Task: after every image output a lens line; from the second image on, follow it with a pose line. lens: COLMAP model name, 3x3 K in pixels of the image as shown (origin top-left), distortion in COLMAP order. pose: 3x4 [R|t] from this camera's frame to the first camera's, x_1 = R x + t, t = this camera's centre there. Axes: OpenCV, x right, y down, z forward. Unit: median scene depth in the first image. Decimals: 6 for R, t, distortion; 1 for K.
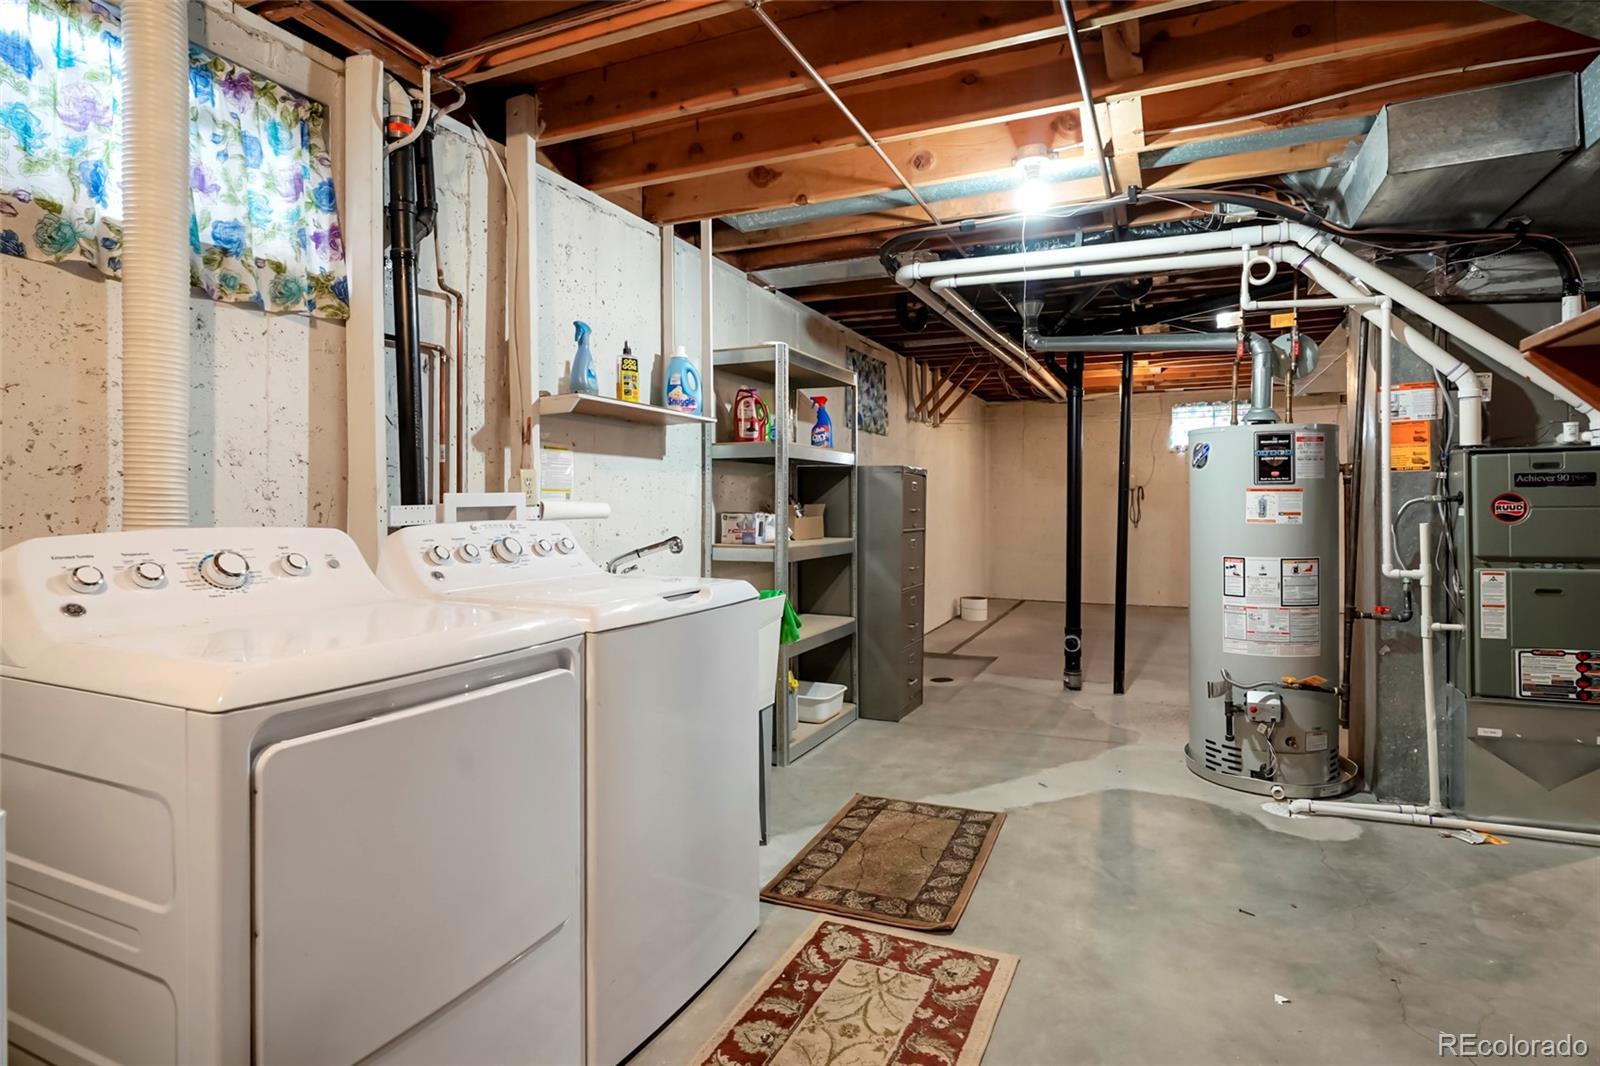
lens RADIAL K [[836.7, 0, 799.4], [0, 836.7, 499.0], [0, 0, 1]] dist [-0.002125, 0.000005]
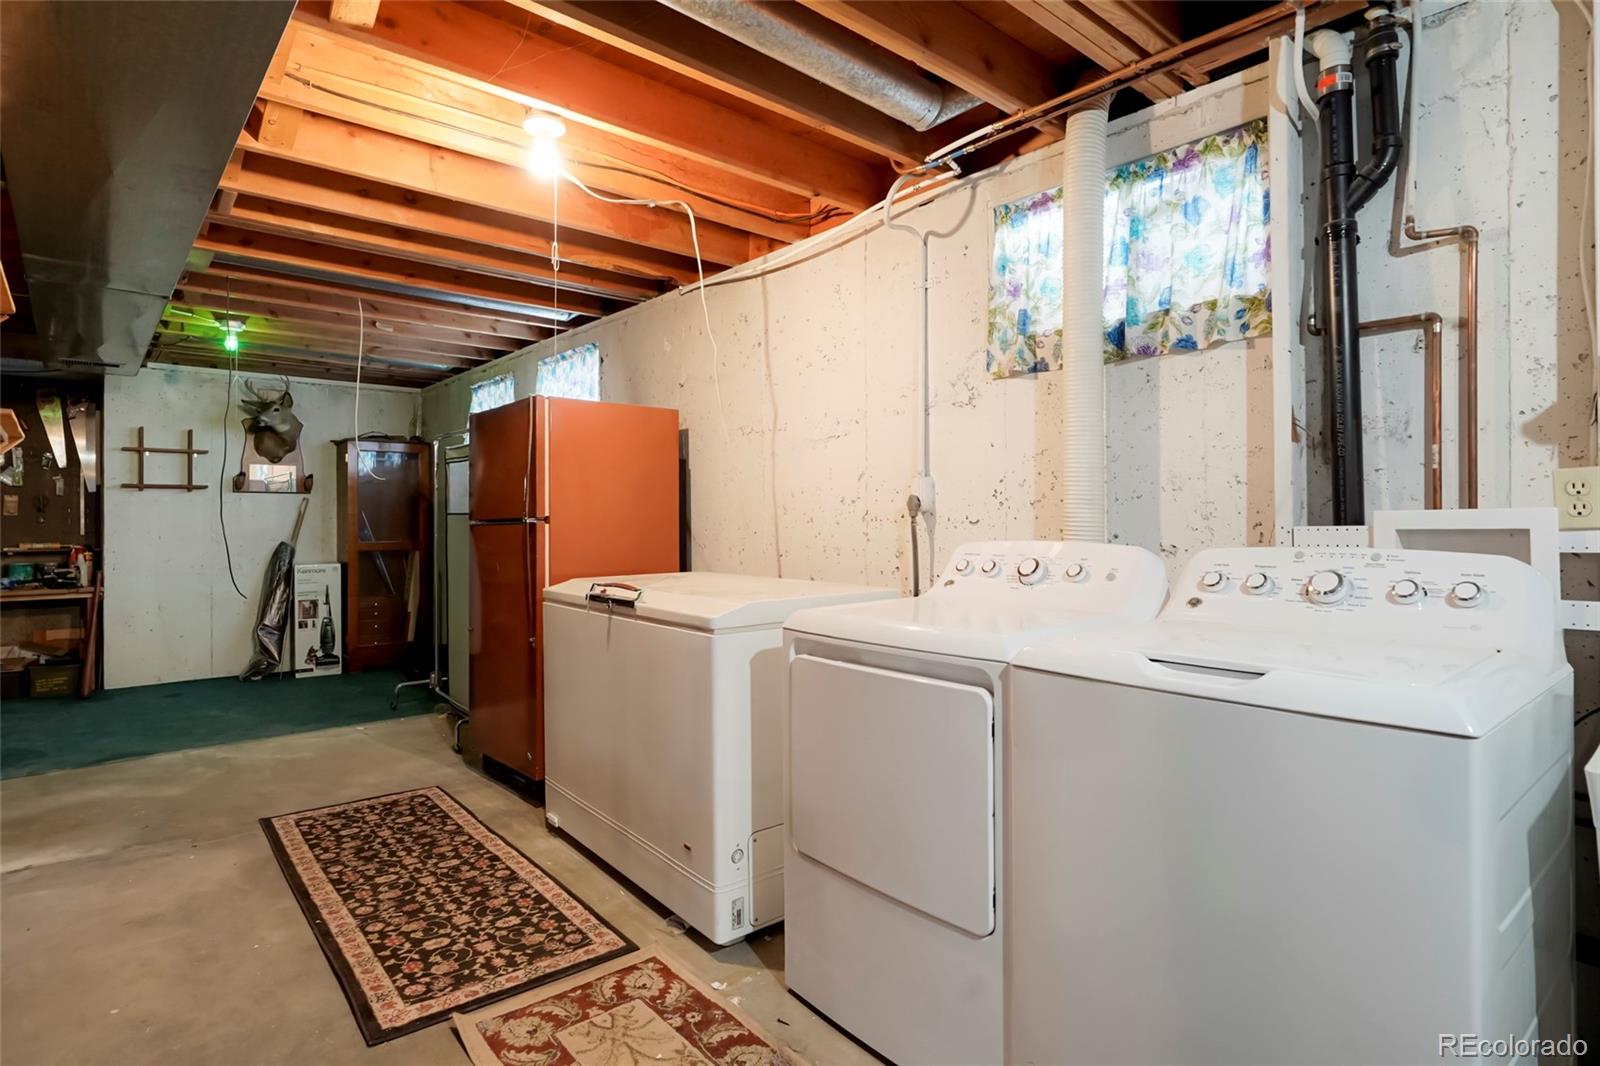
lens RADIAL K [[793.8, 0, 803.1], [0, 793.8, 520.8], [0, 0, 1]] dist [-0.013694, 0.000332]
pose [[-0.404487, 0.006872, -0.914518, 0.515569], [0.007495, 0.999963, 0.004199, -0.005570], [0.914513, -0.005156, -0.404524, 0.903665]]
